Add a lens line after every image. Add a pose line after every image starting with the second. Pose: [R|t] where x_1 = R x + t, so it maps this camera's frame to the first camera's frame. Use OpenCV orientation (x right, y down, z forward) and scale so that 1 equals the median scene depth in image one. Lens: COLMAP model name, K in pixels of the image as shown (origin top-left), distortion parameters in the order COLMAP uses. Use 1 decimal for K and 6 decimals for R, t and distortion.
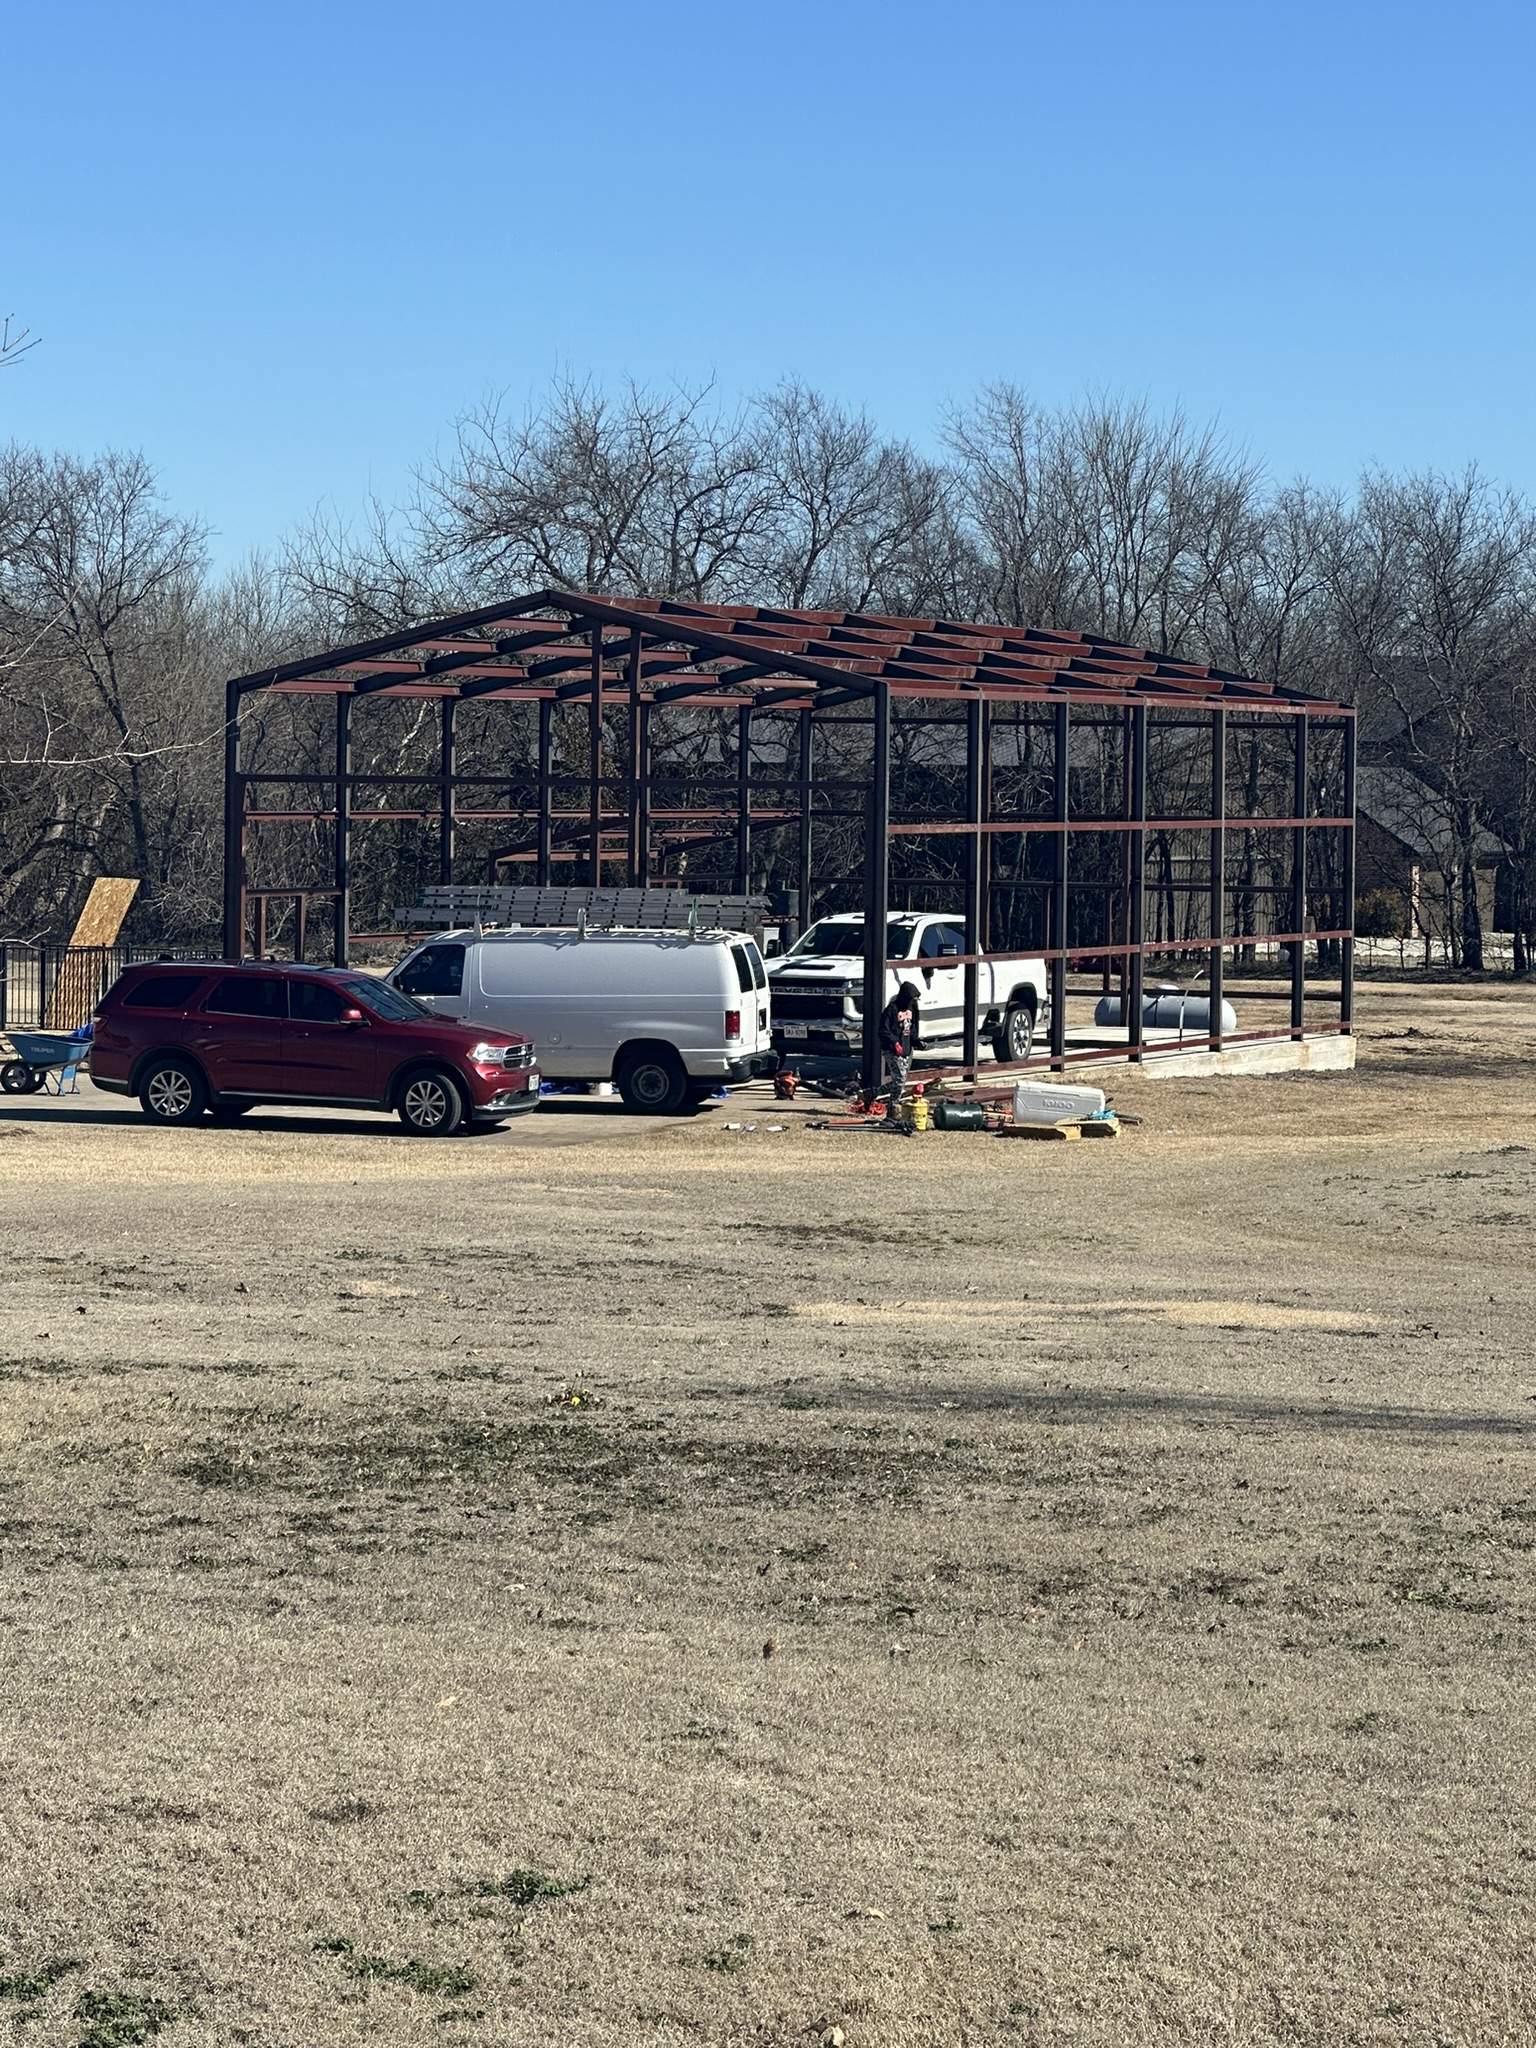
lens RADIAL K [[5668.5, 0, 768.1], [0, 5668.5, 1023.2], [0, 0, 1]] dist [0.083596, 0.000000]
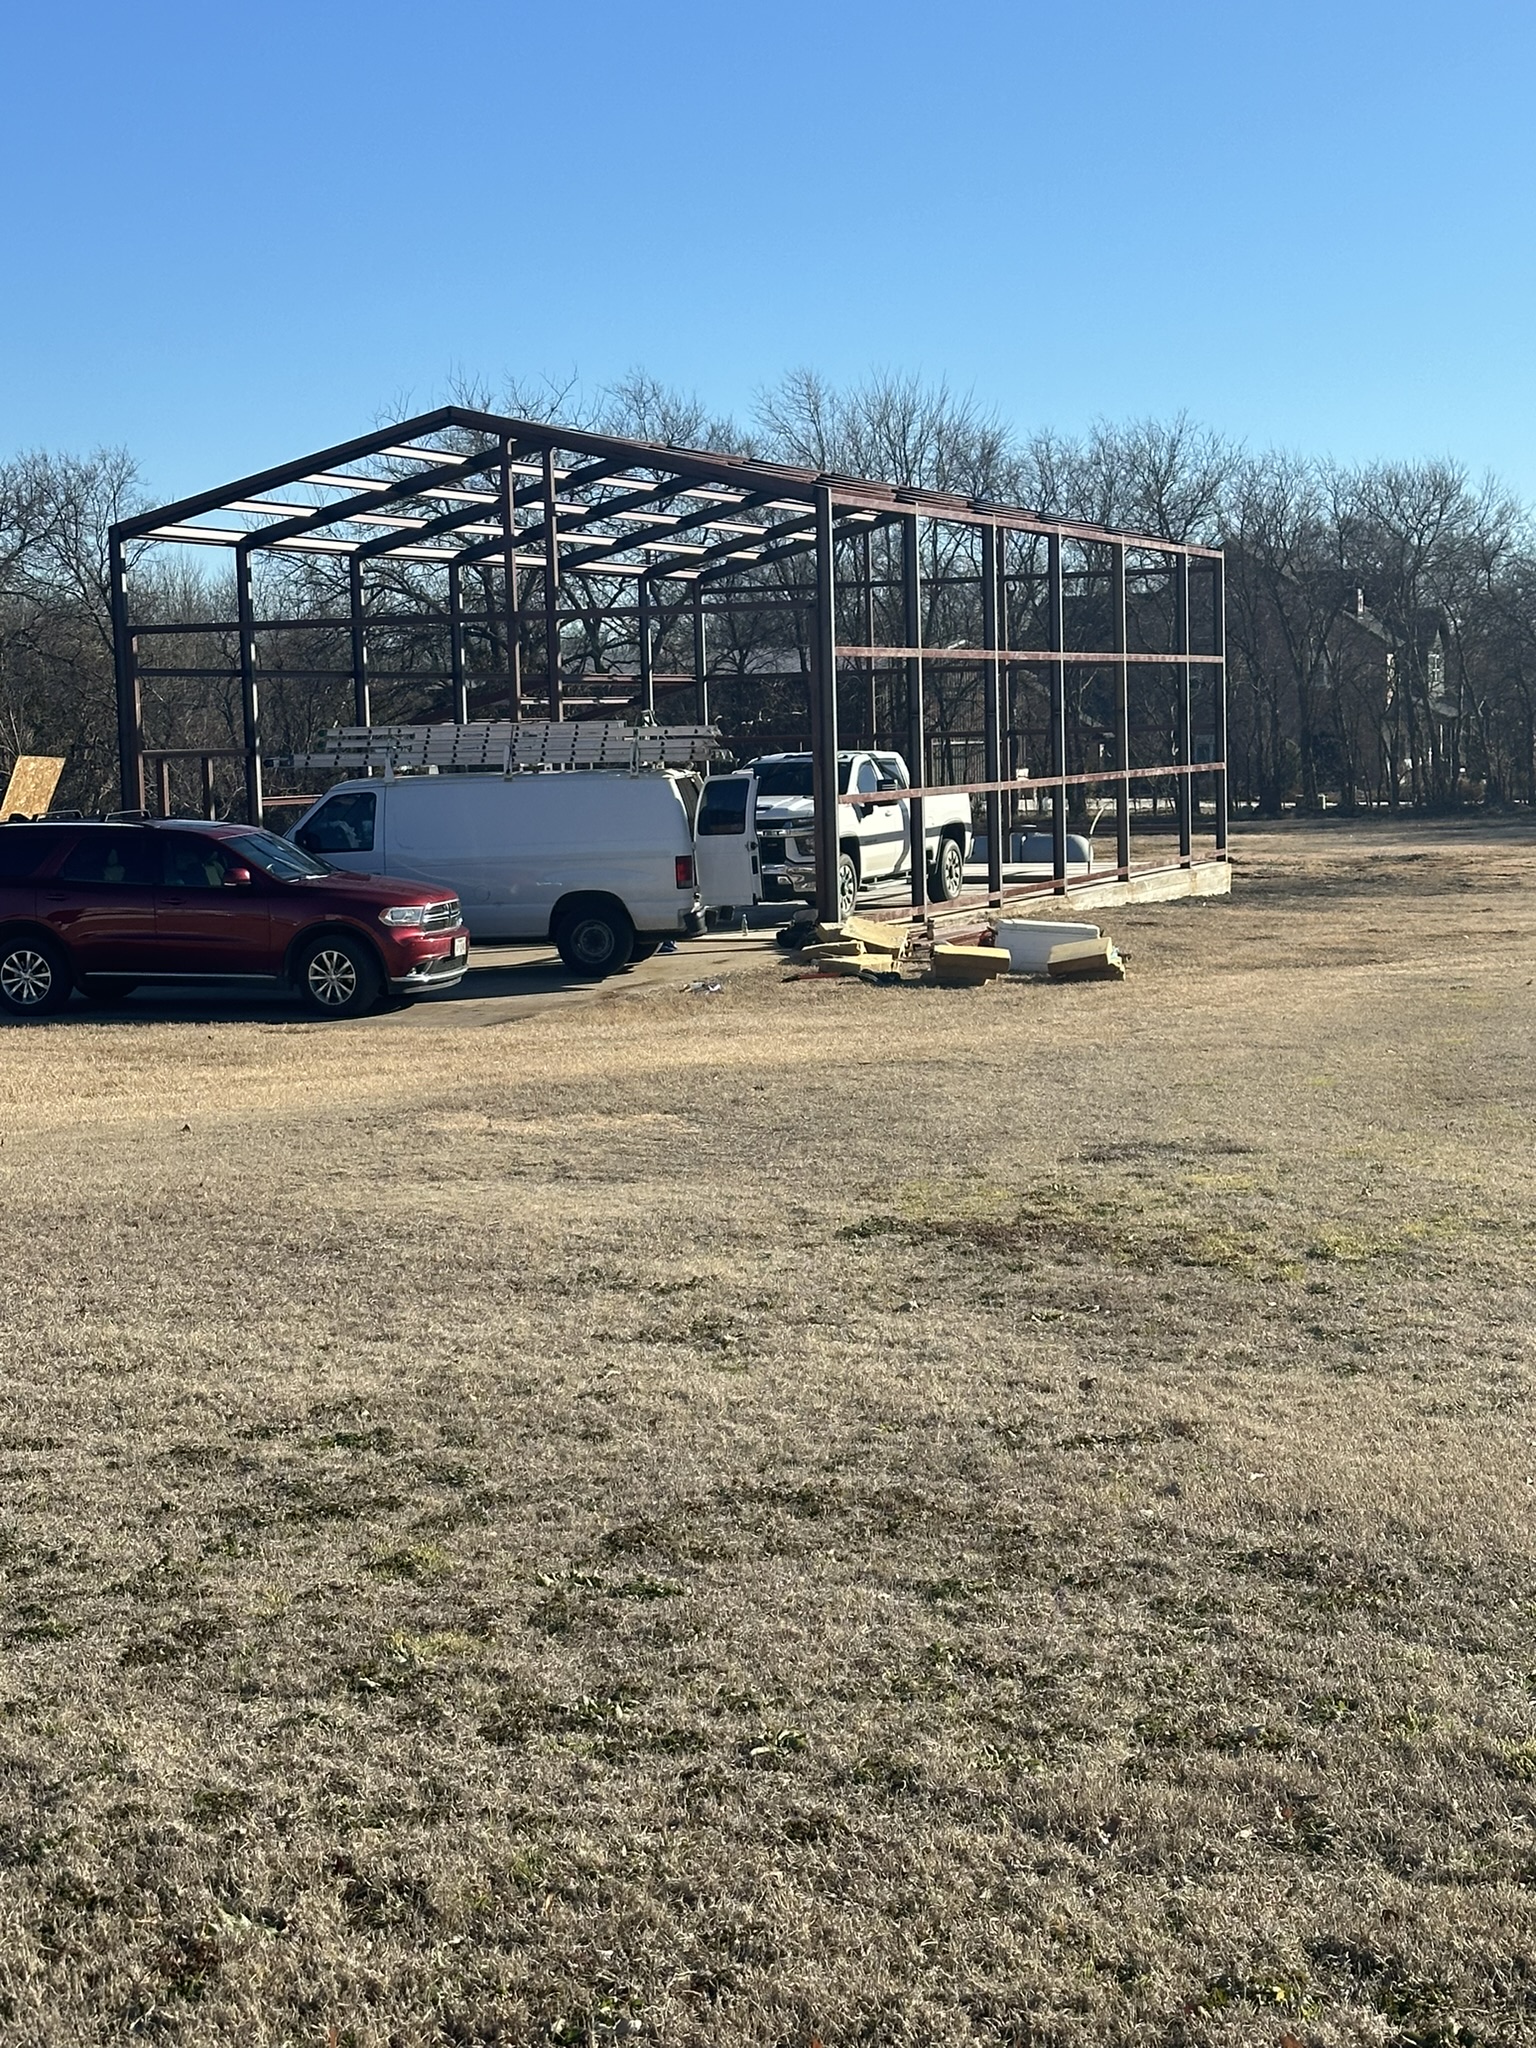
lens RADIAL K [[3448.3, 0, 770.2], [0, 3448.3, 1027.2], [0, 0, 1]] dist [0.121924, 0.000000]
pose [[0.997951, -0.043810, 0.046628, -0.016030], [0.041812, 0.998200, 0.042995, 0.001814], [-0.048427, -0.040957, 0.997987, 0.394764]]
